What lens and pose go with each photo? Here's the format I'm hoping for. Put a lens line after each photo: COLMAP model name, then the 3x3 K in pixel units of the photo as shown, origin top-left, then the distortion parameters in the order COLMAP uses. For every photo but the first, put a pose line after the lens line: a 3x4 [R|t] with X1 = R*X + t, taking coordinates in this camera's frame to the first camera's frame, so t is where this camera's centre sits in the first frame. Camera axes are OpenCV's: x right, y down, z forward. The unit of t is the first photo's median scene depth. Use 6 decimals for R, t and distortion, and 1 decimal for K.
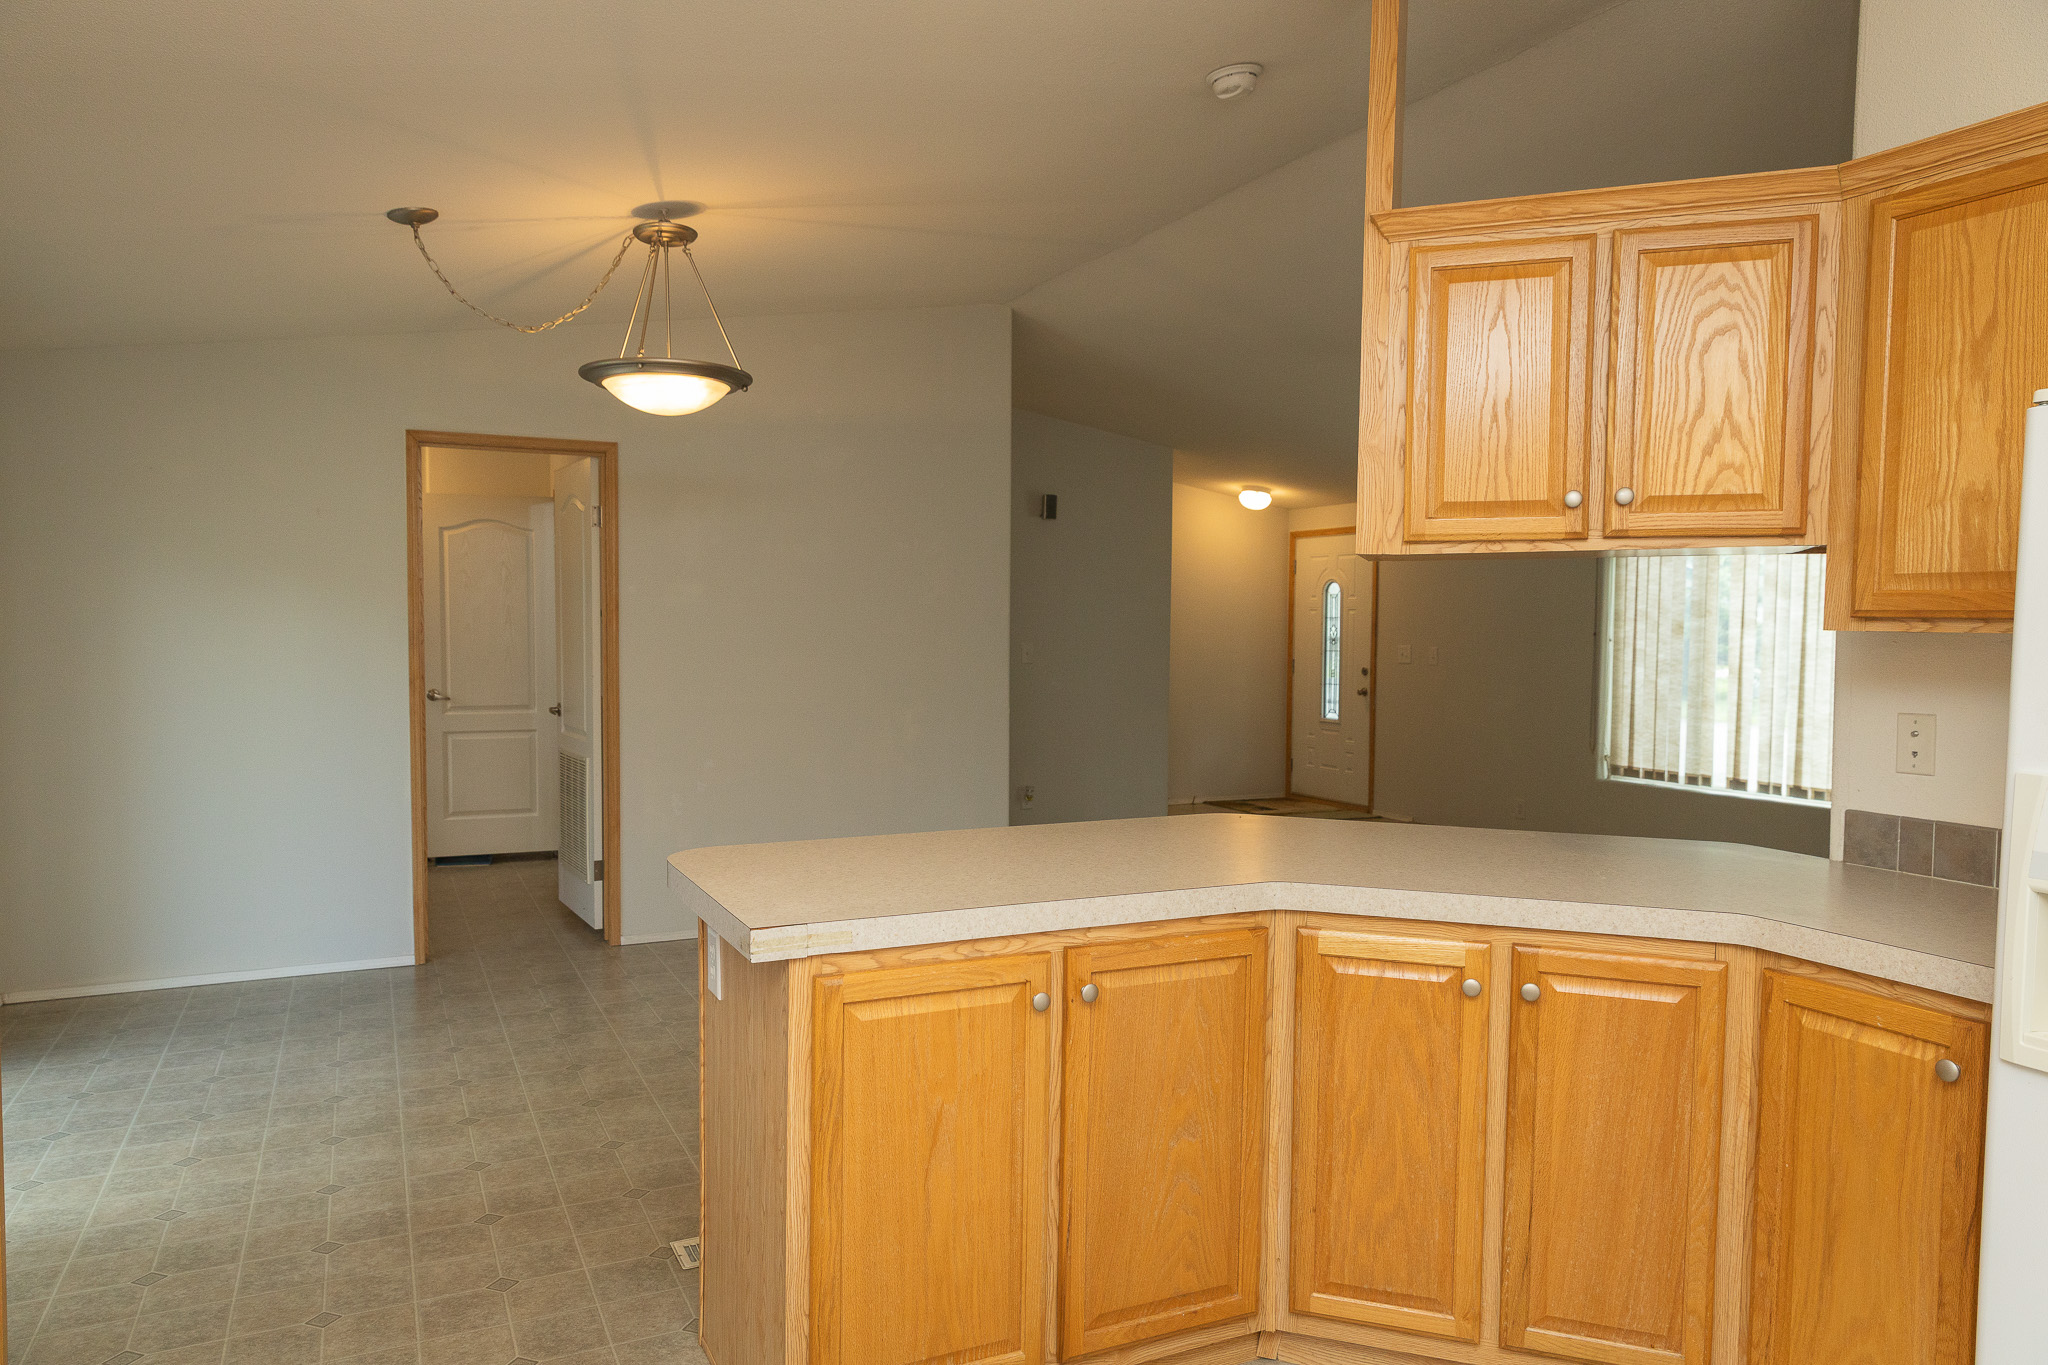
lens RADIAL K [[1373.0, 0, 1024.0], [0, 1373.0, 682.5], [0, 0, 1]] dist [0.003772, 0.002000]
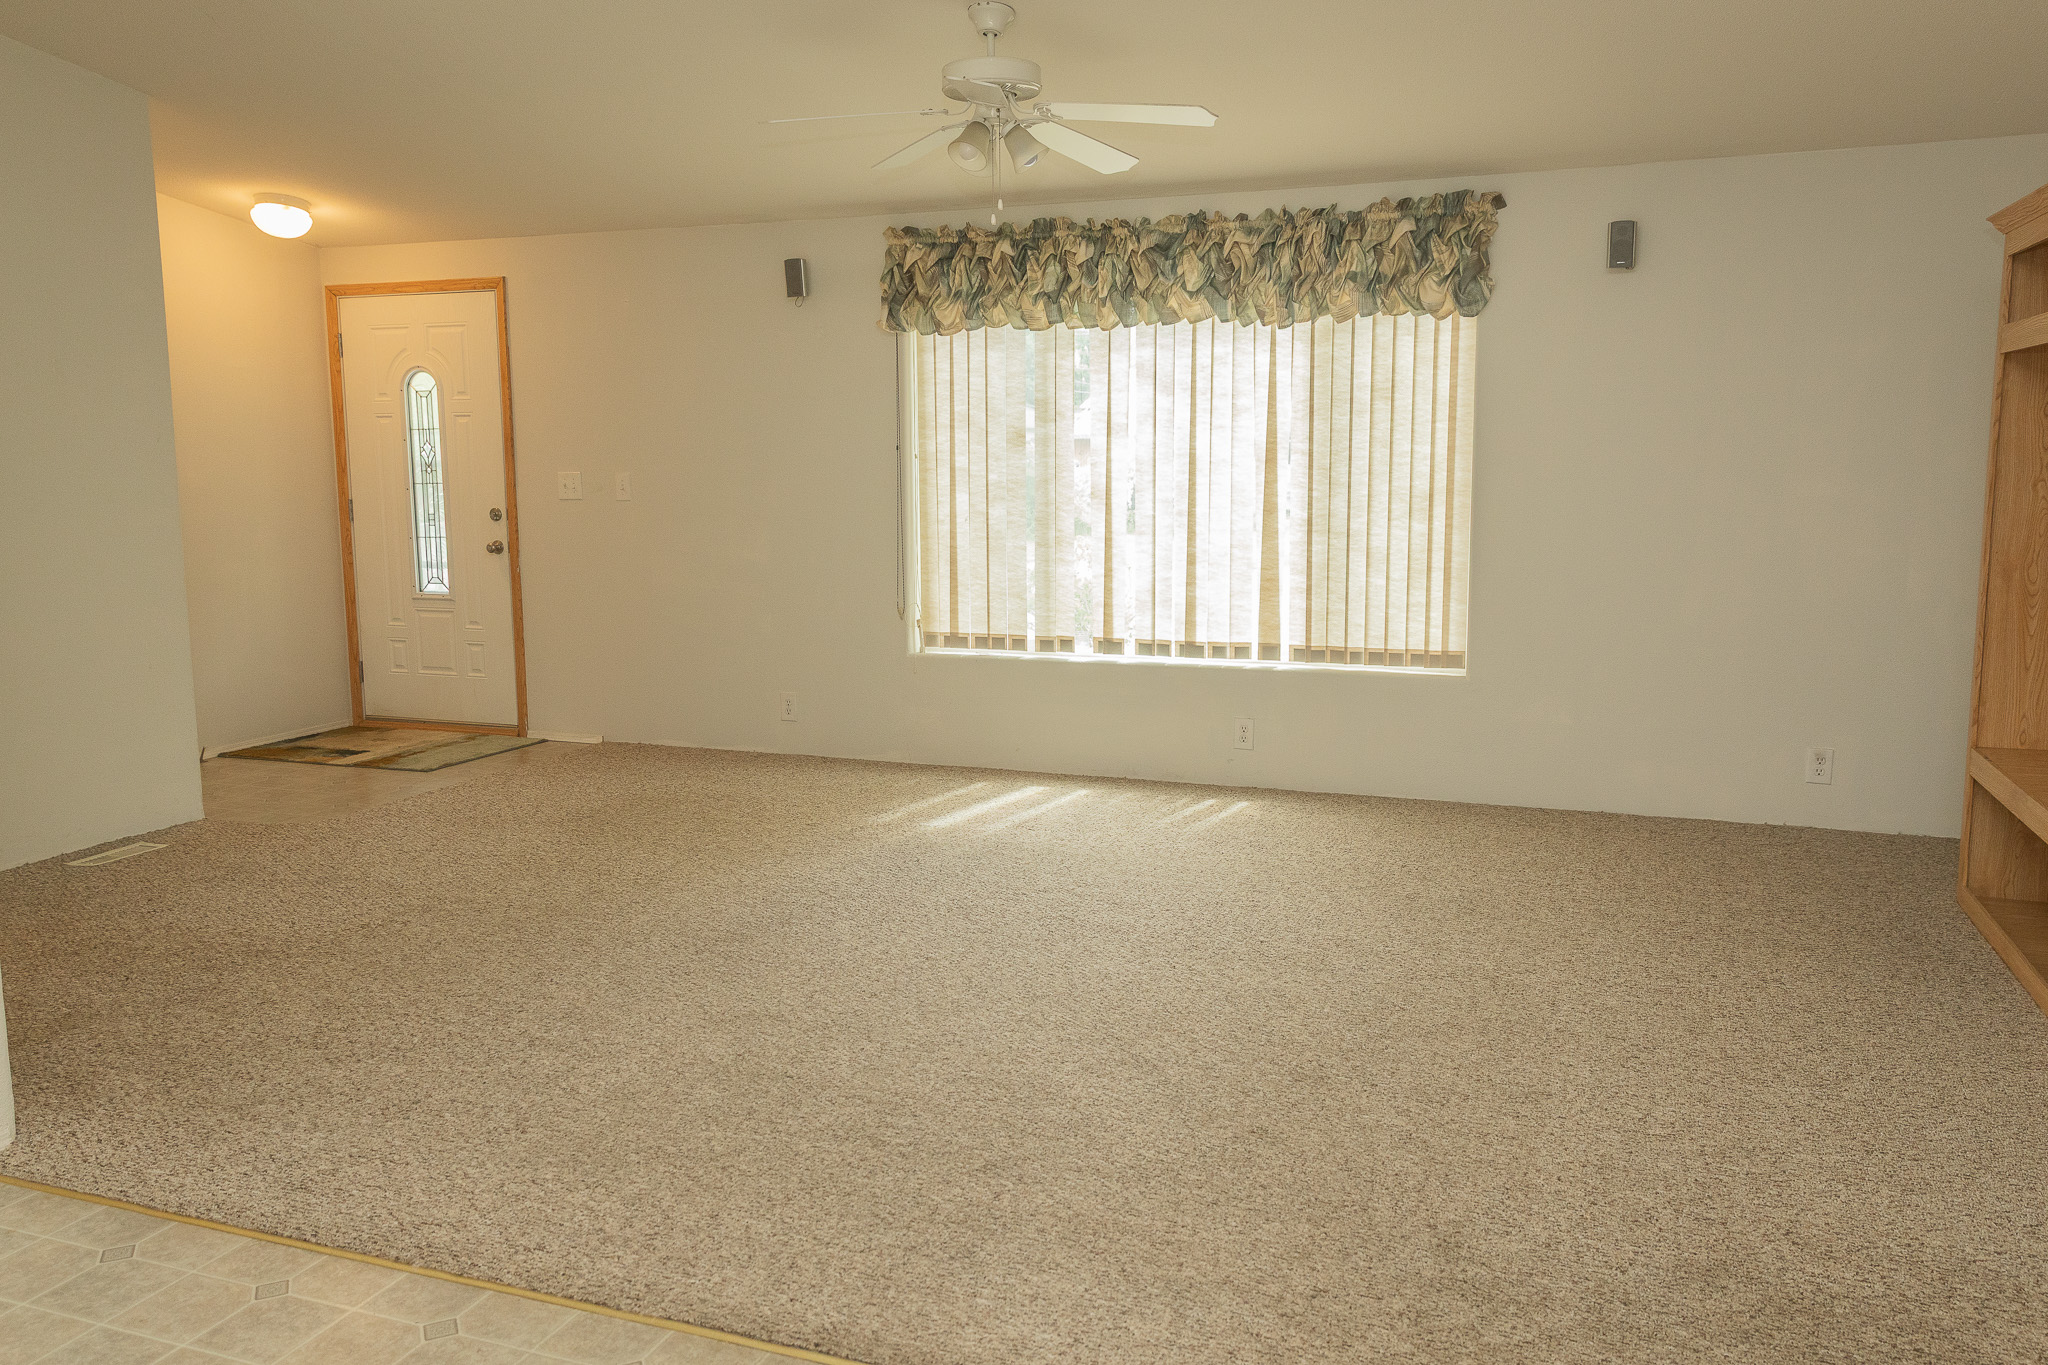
lens RADIAL K [[1528.6, 0, 1026.4], [0, 1528.6, 661.7], [0, 0, 1]] dist [-0.000923, -0.001278]
pose [[0.715204, -0.100997, 0.691580, -0.086751], [0.039007, 0.993730, 0.104783, -0.006151], [-0.697827, -0.047965, 0.714659, 0.402083]]
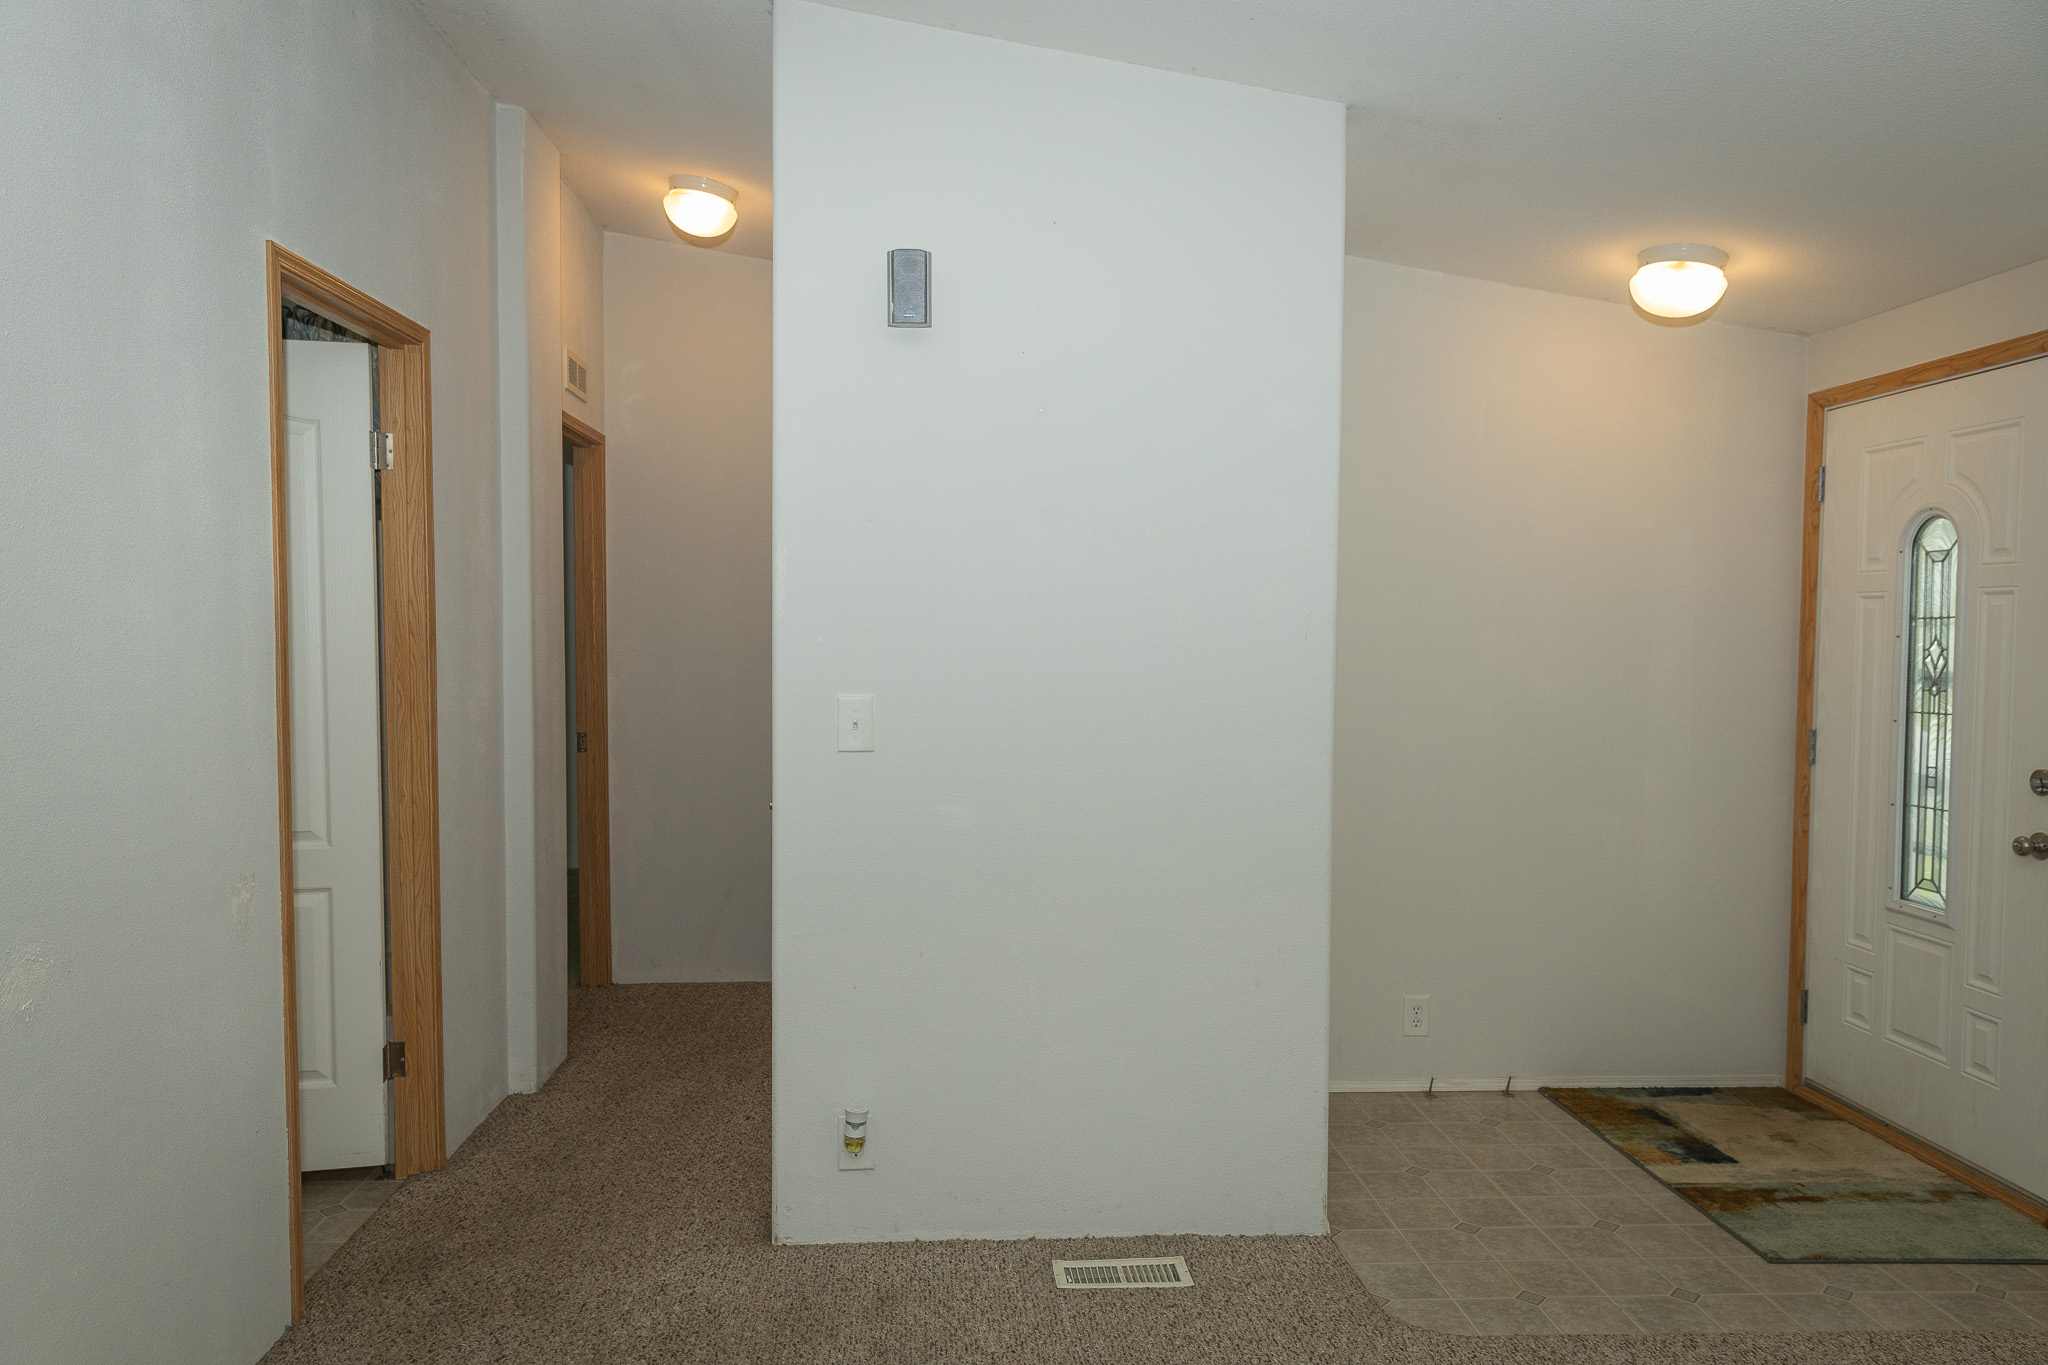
lens RADIAL K [[1373.0, 0, 1024.0], [0, 1373.0, 682.5], [0, 0, 1]] dist [0.003772, 0.002000]
pose [[0.926761, 0.014898, -0.375355, 0.181397], [-0.017922, 0.999829, -0.004567, -0.032104], [0.375223, 0.010960, 0.926870, 0.751495]]
